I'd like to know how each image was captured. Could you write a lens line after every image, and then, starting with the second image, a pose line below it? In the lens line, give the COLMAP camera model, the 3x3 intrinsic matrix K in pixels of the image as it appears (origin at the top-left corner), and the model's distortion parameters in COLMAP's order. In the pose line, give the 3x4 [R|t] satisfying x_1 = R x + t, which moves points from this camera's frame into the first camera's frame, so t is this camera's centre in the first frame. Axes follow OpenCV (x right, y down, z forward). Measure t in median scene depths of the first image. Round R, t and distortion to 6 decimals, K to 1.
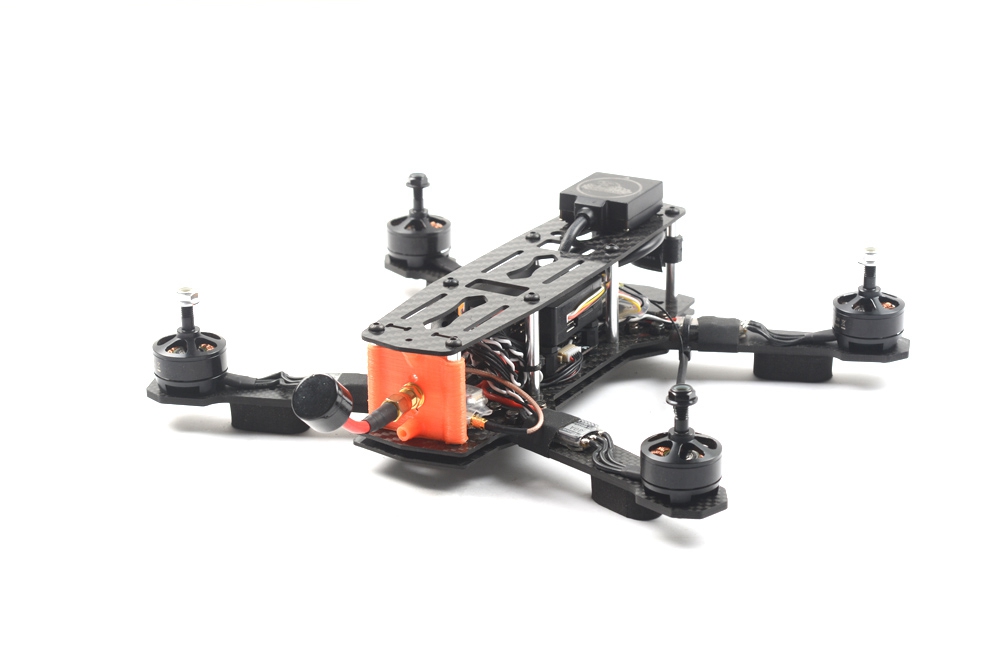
lens RADIAL K [[2718.5, 0, 500.0], [0, 2718.5, 333.5], [0, 0, 1]] dist [-0.063780, -1.099576]
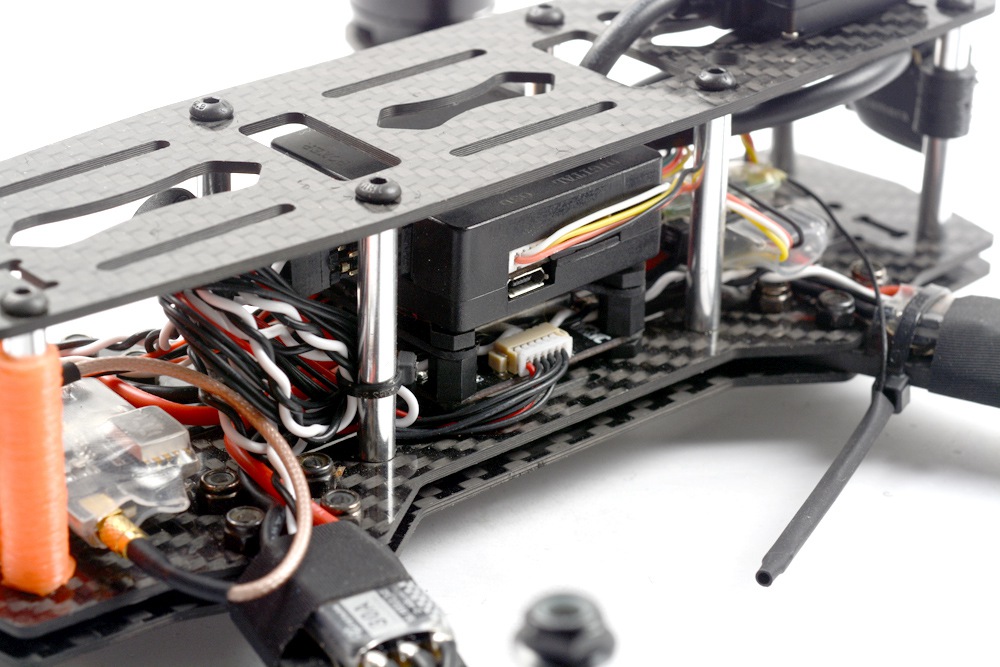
lens RADIAL K [[2718.5, 0, 500.0], [0, 2718.5, 333.5], [0, 0, 1]] dist [-0.063780, -1.099576]
pose [[0.946102, 0.169880, -0.275739, 0.119420], [-0.140168, 0.982301, 0.124248, -0.038929], [0.291966, -0.078901, 0.953169, 0.643554]]
